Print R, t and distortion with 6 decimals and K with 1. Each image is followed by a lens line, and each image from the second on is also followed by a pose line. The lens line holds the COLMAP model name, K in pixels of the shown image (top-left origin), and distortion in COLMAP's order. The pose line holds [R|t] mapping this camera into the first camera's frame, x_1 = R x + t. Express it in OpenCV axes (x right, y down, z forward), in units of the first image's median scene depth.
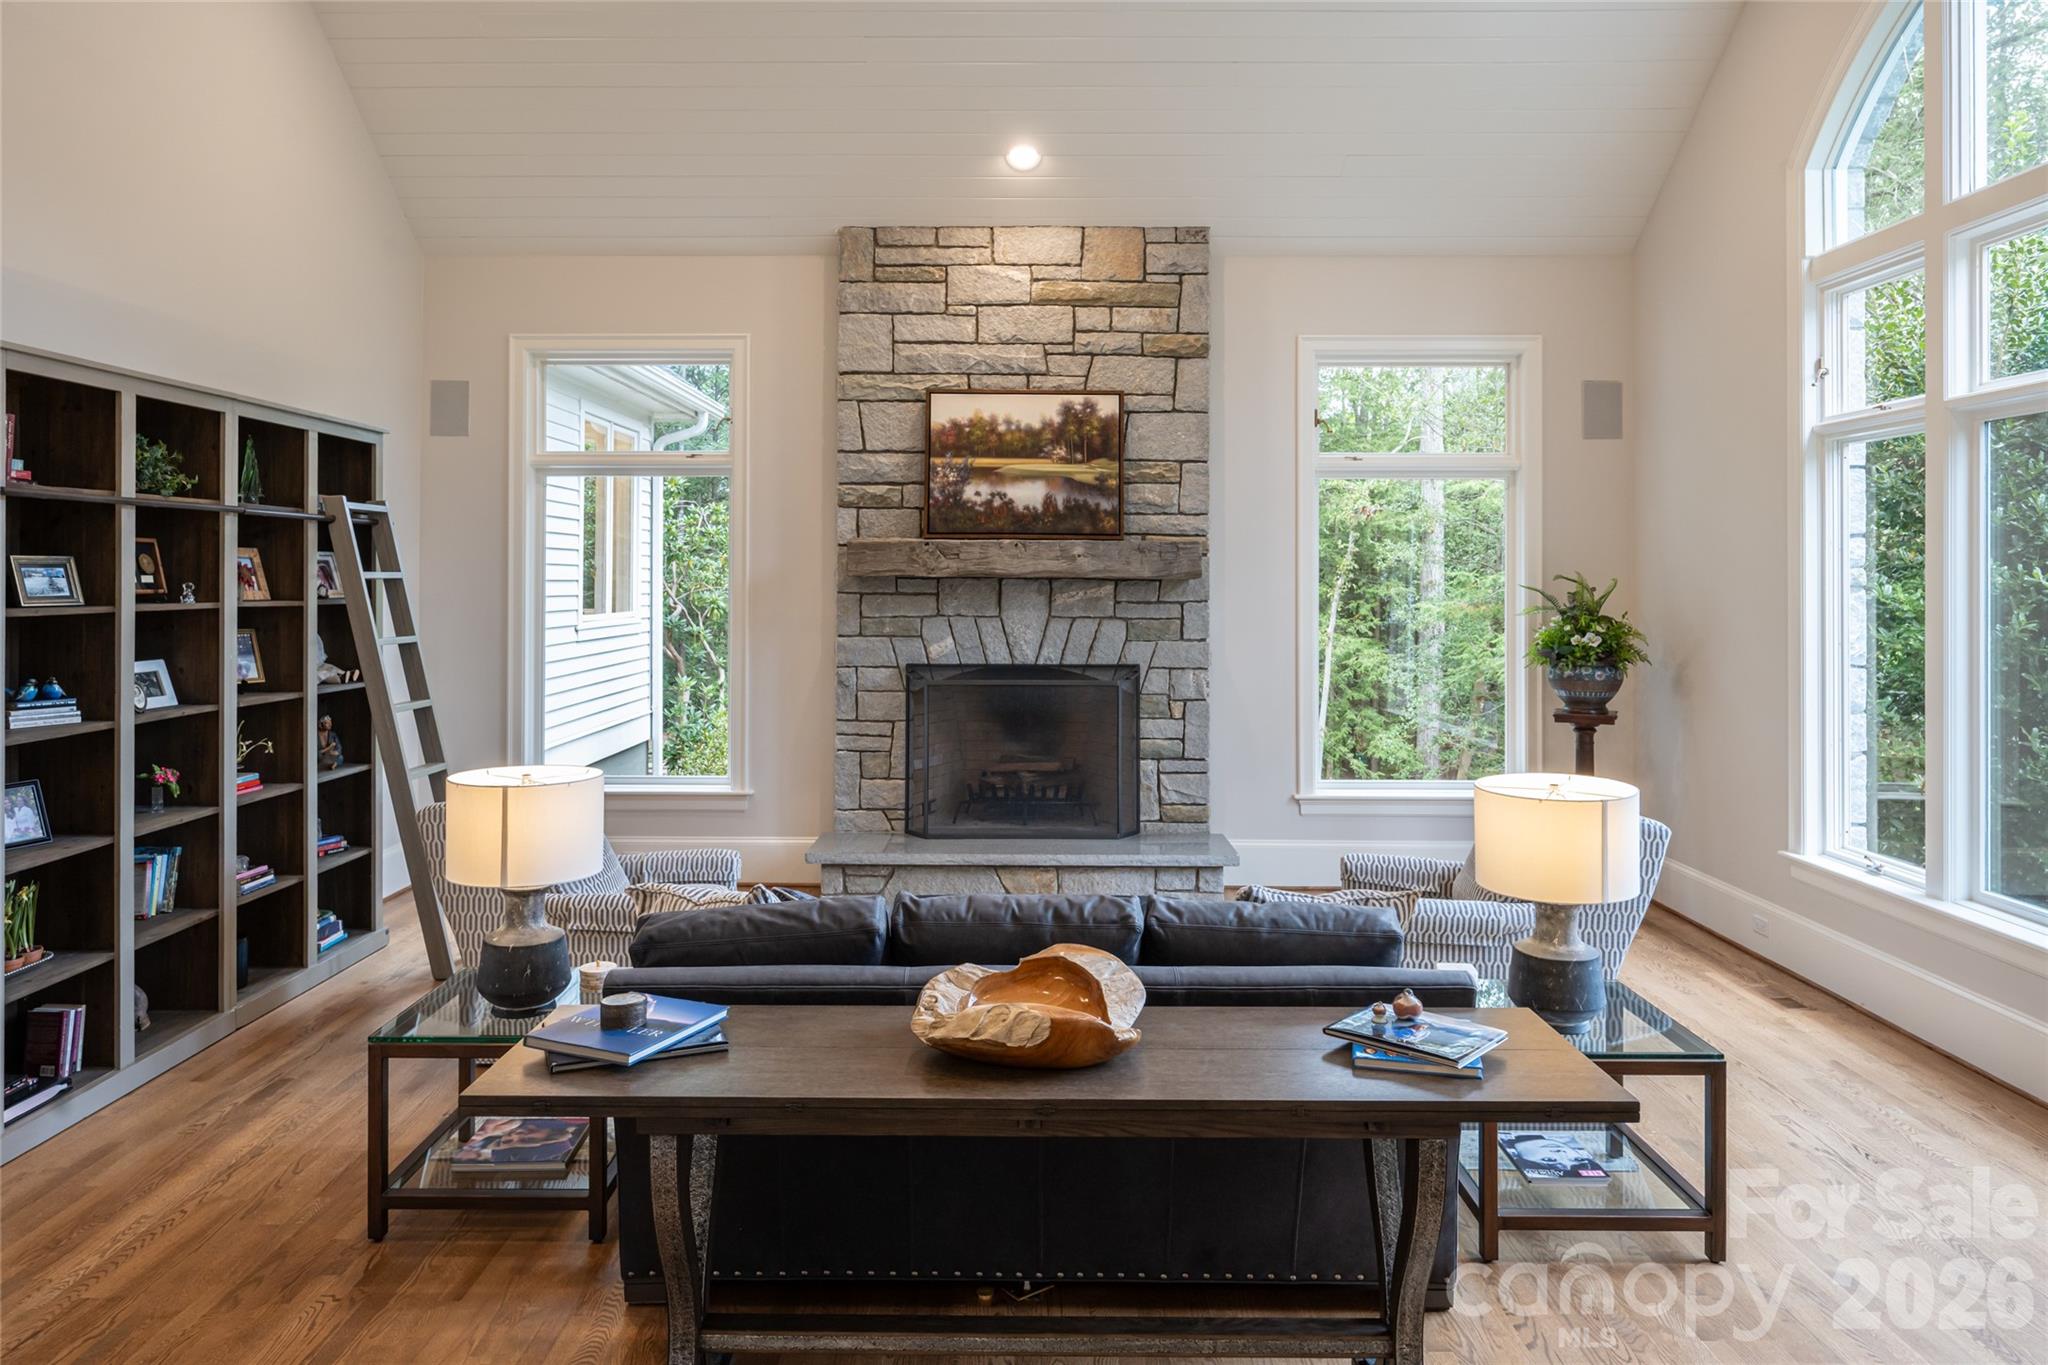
lens RADIAL K [[1298.3, 0, 1004.8], [0, 1298.3, 580.5], [0, 0, 1]] dist [0.005132, 0.002223]
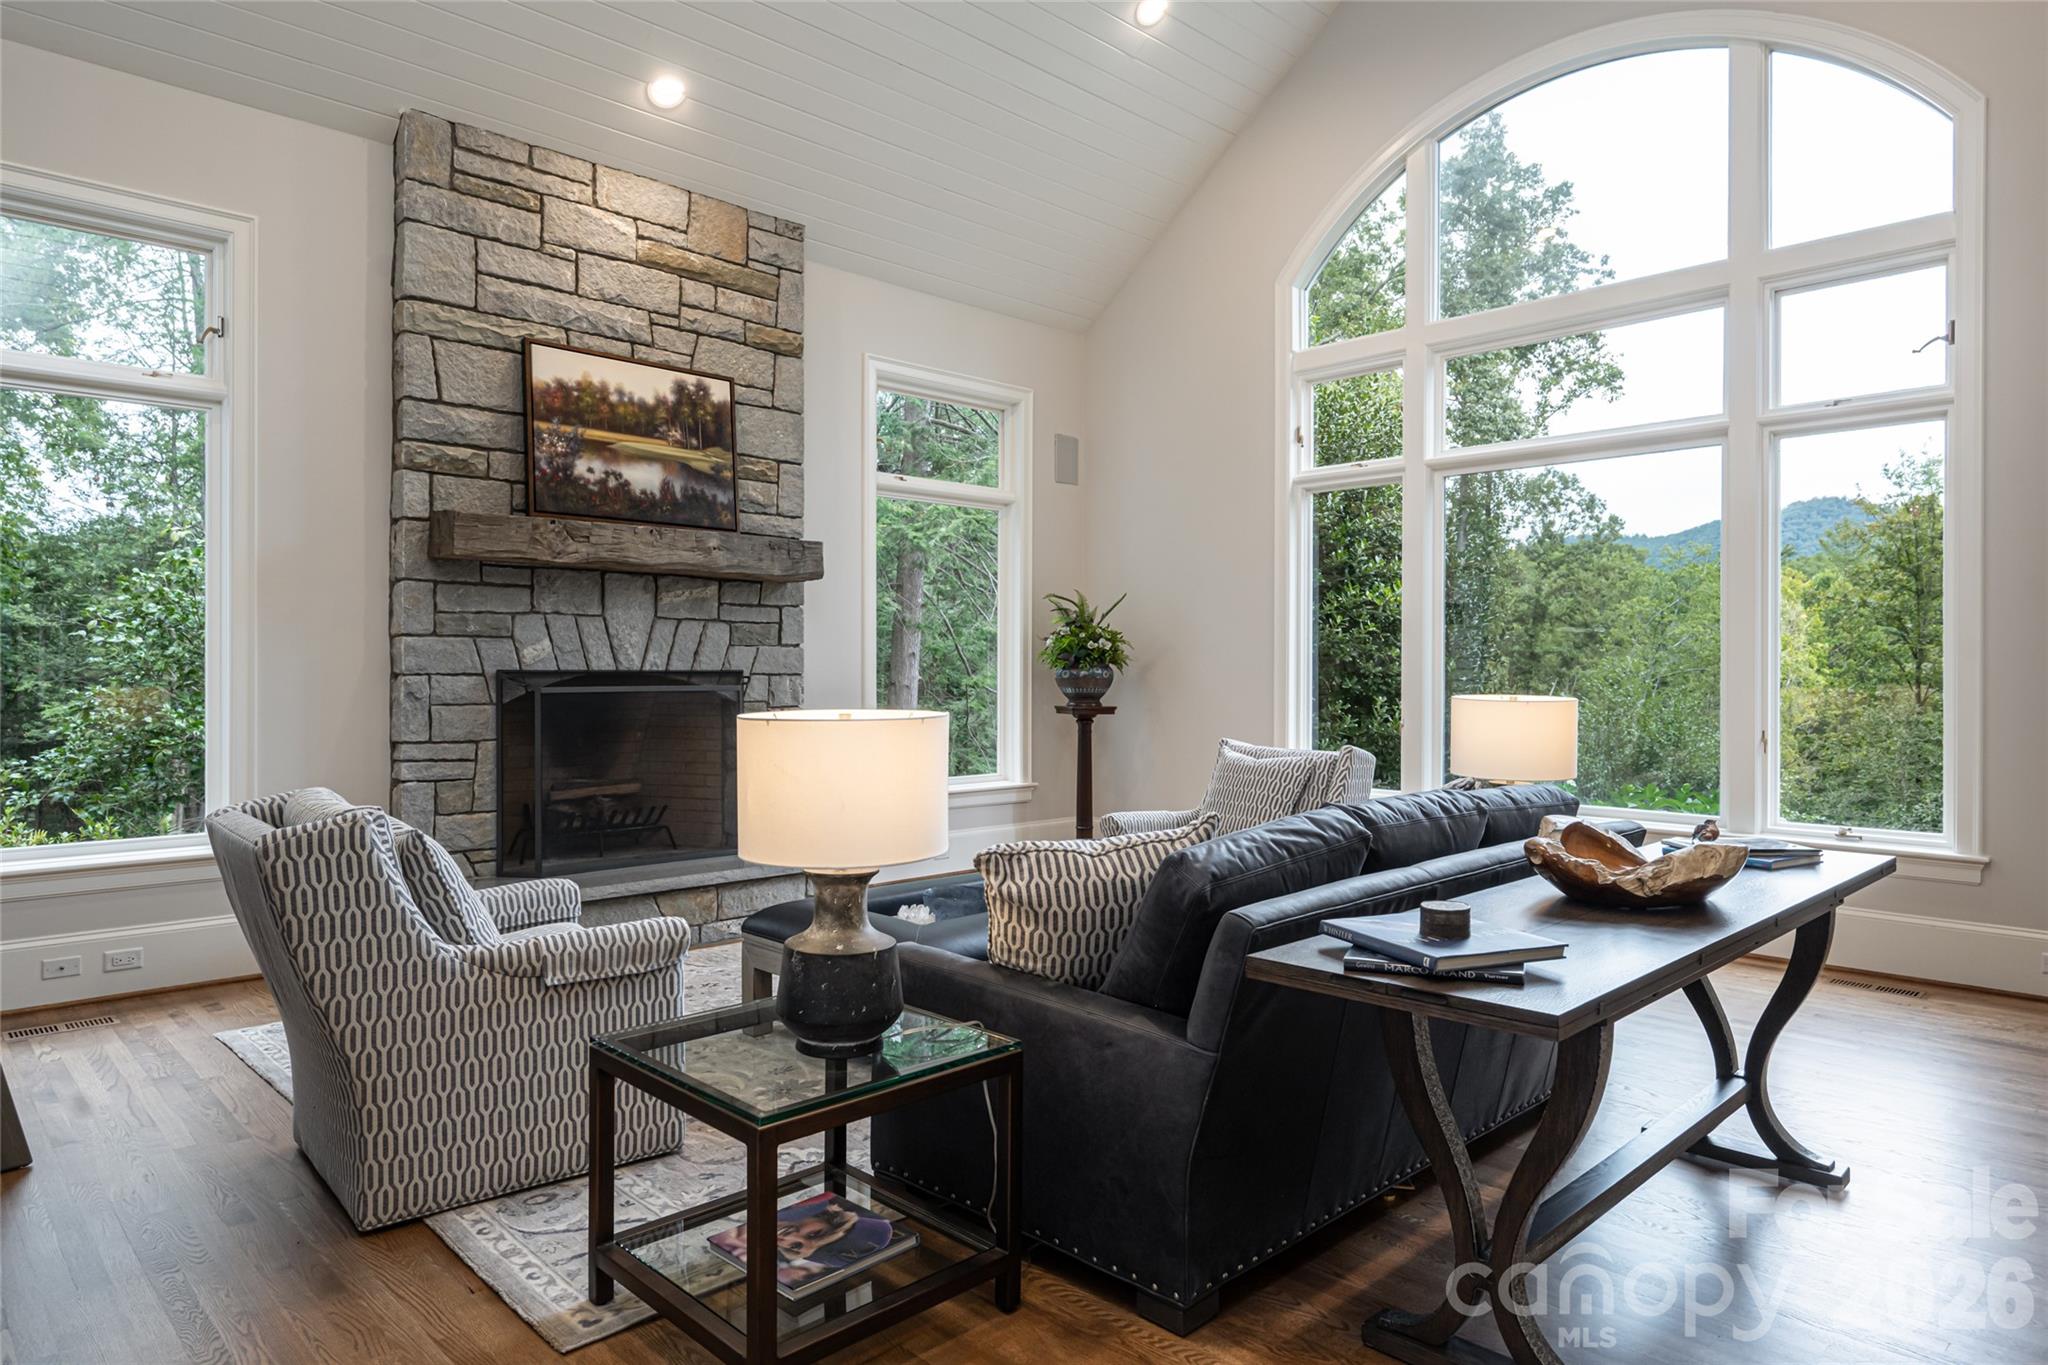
lens RADIAL K [[1213.0, 0, 1019.0], [0, 1213.0, 676.0], [0, 0, 1]] dist [-0.002579, -0.000196]
pose [[0.724854, -0.007418, 0.688862, -0.362421], [-0.001999, 0.999915, 0.012872, 0.057208], [-0.688899, -0.010707, 0.724778, 0.219532]]
